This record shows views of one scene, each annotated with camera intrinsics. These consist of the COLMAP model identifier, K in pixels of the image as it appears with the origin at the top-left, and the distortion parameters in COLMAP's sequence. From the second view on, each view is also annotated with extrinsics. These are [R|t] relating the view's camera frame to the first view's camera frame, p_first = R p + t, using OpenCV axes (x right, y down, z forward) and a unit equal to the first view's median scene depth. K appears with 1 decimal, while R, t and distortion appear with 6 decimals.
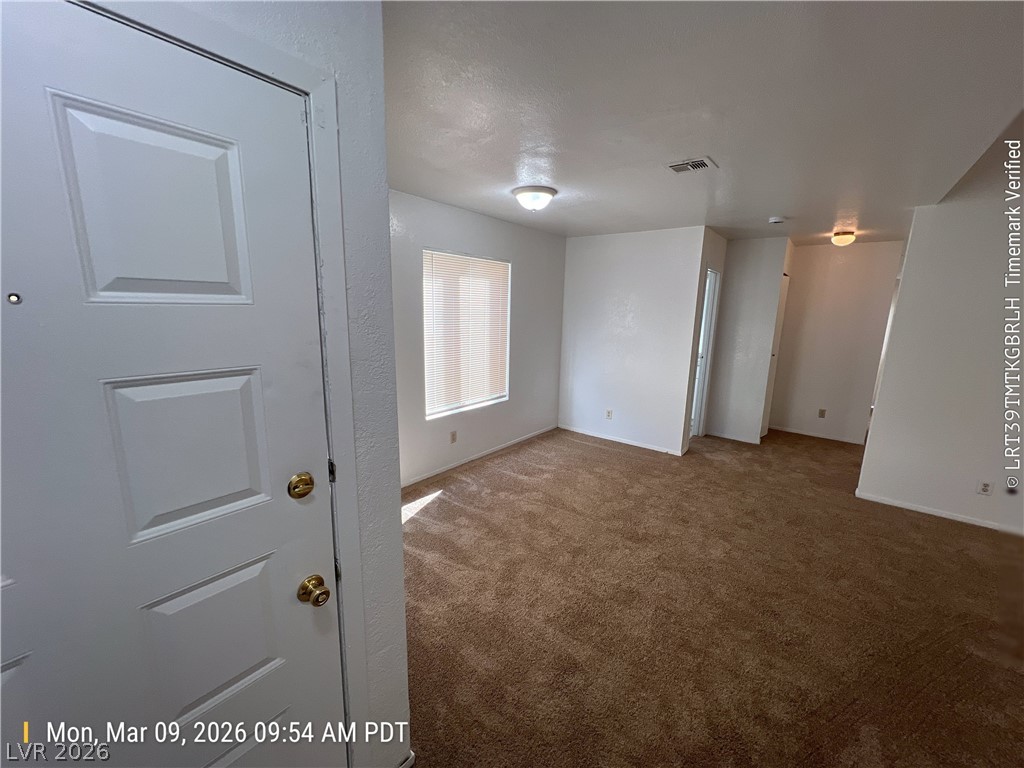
lens RADIAL K [[409.2, 0, 513.2], [0, 409.2, 386.9], [0, 0, 1]] dist [-0.000060, 0.000084]
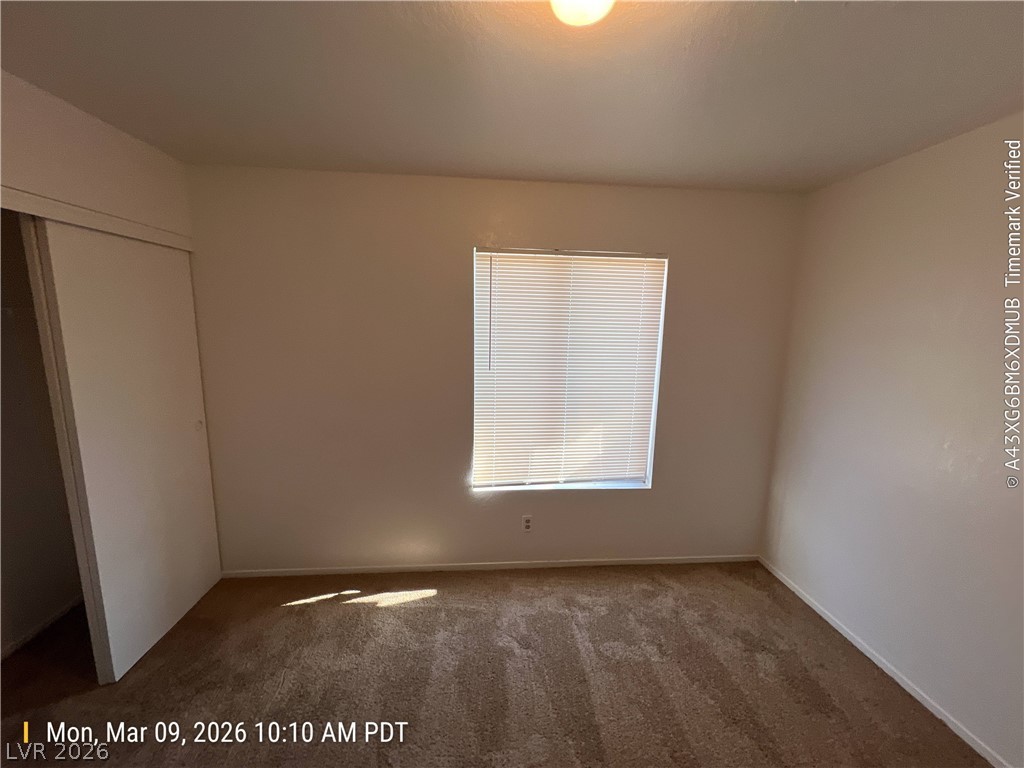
lens RADIAL K [[409.2, 0, 513.2], [0, 409.2, 386.9], [0, 0, 1]] dist [-0.000060, 0.000084]
pose [[0.704157, 0.102976, -0.702538, 0.323357], [-0.138988, 0.990277, 0.005843, -0.116278], [0.696309, 0.093530, 0.711622, 0.550857]]
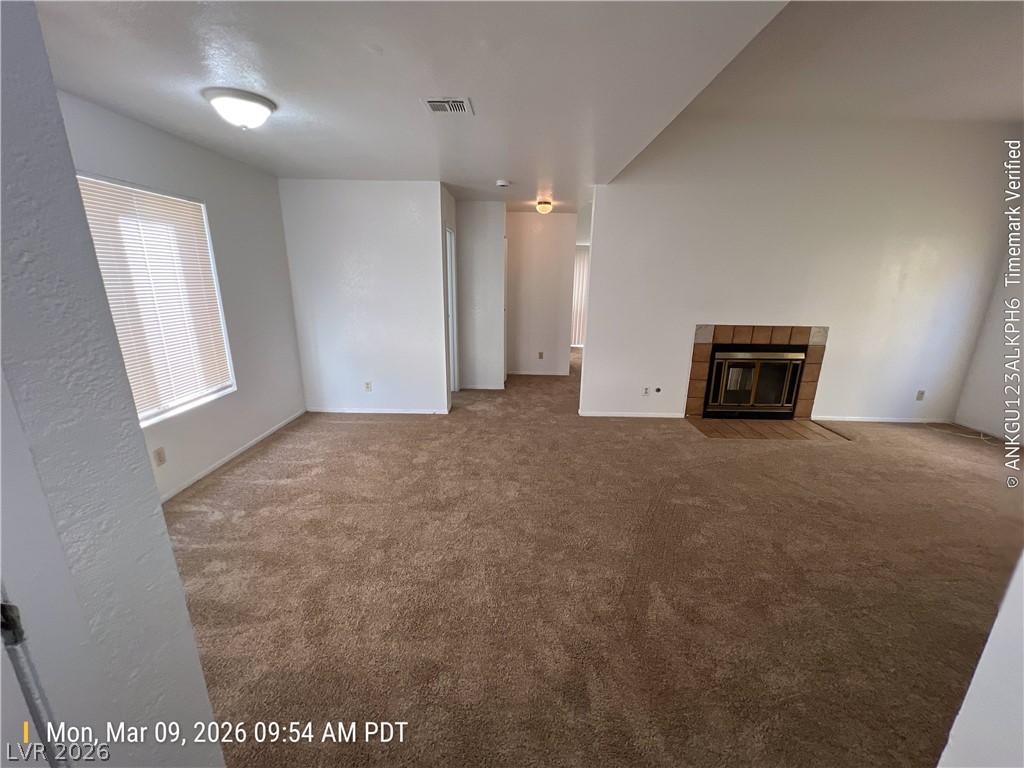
lens RADIAL K [[409.2, 0, 513.2], [0, 409.2, 386.9], [0, 0, 1]] dist [-0.000060, 0.000084]
pose [[0.789012, -0.173258, 0.589442, -0.069933], [0.122650, 0.984520, 0.125210, -0.008103], [-0.602011, -0.026498, 0.798048, 0.102507]]
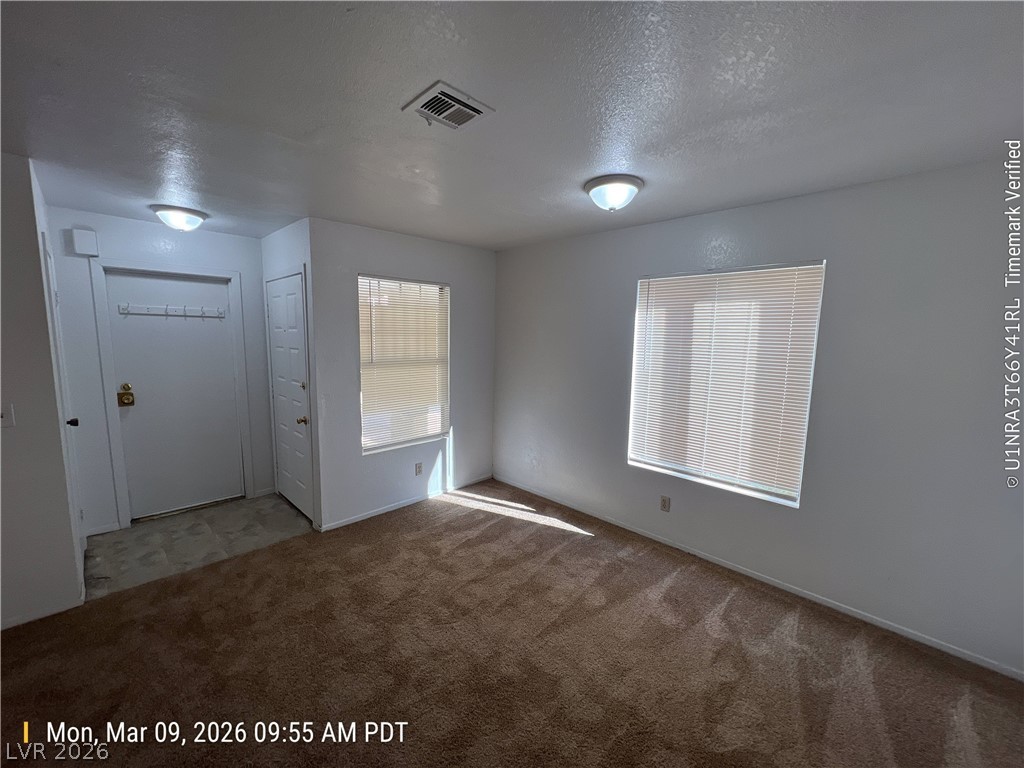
lens RADIAL K [[409.2, 0, 513.2], [0, 409.2, 386.9], [0, 0, 1]] dist [-0.000060, 0.000084]
pose [[-0.108275, 0.100085, -0.989070, 0.725168], [-0.215026, 0.969009, 0.121594, -0.145169], [0.970588, 0.225842, -0.083399, 0.824329]]
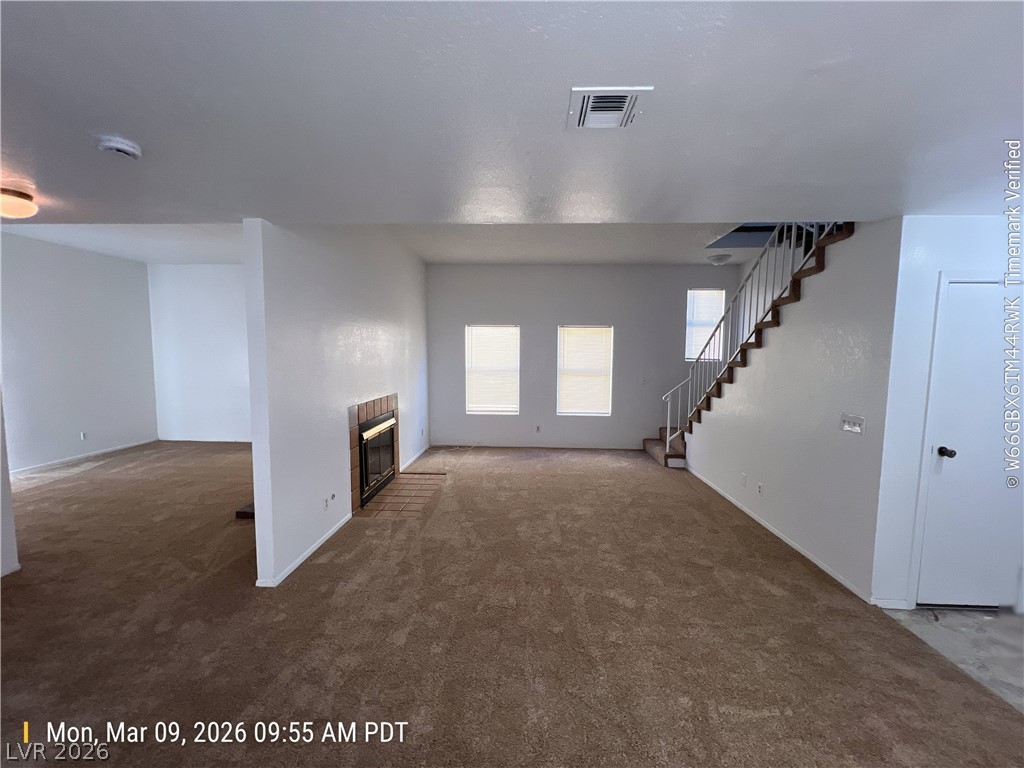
lens RADIAL K [[409.2, 0, 513.2], [0, 409.2, 386.9], [0, 0, 1]] dist [-0.000060, 0.000084]
pose [[-0.591796, -0.096801, 0.800255, 0.008241], [0.131070, 0.967996, 0.214018, -0.193661], [-0.795361, 0.231544, -0.560168, 0.984005]]
